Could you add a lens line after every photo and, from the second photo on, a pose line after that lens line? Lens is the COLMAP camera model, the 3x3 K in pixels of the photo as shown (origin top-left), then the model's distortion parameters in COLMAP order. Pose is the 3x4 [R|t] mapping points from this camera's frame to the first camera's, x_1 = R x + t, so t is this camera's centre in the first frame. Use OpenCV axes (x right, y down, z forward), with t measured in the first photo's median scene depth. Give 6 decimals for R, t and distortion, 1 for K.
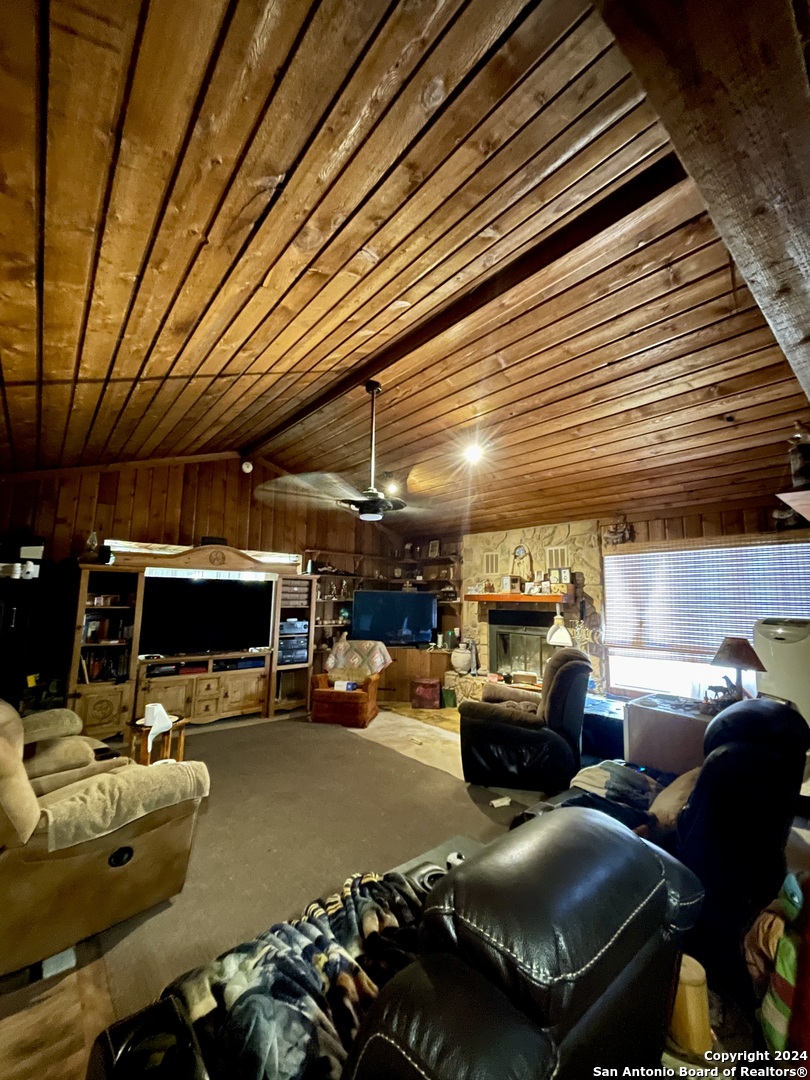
lens RADIAL K [[434.8, 0, 407.7], [0, 434.8, 535.5], [0, 0, 1]] dist [-0.001128, -0.000203]
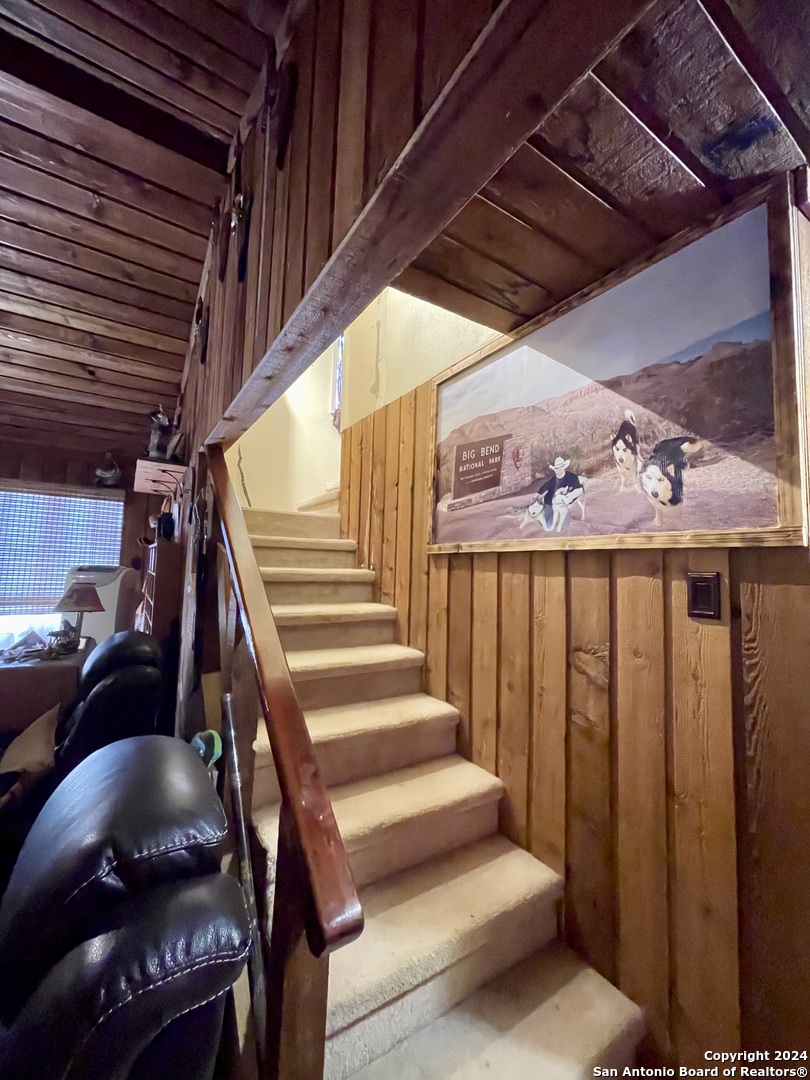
lens RADIAL K [[434.8, 0, 407.7], [0, 434.8, 535.5], [0, 0, 1]] dist [-0.001128, -0.000203]
pose [[0.142639, 0.059474, 0.987986, -0.140747], [-0.171198, 0.984630, -0.034556, 0.016673], [-0.974856, -0.164213, 0.150629, 0.064911]]
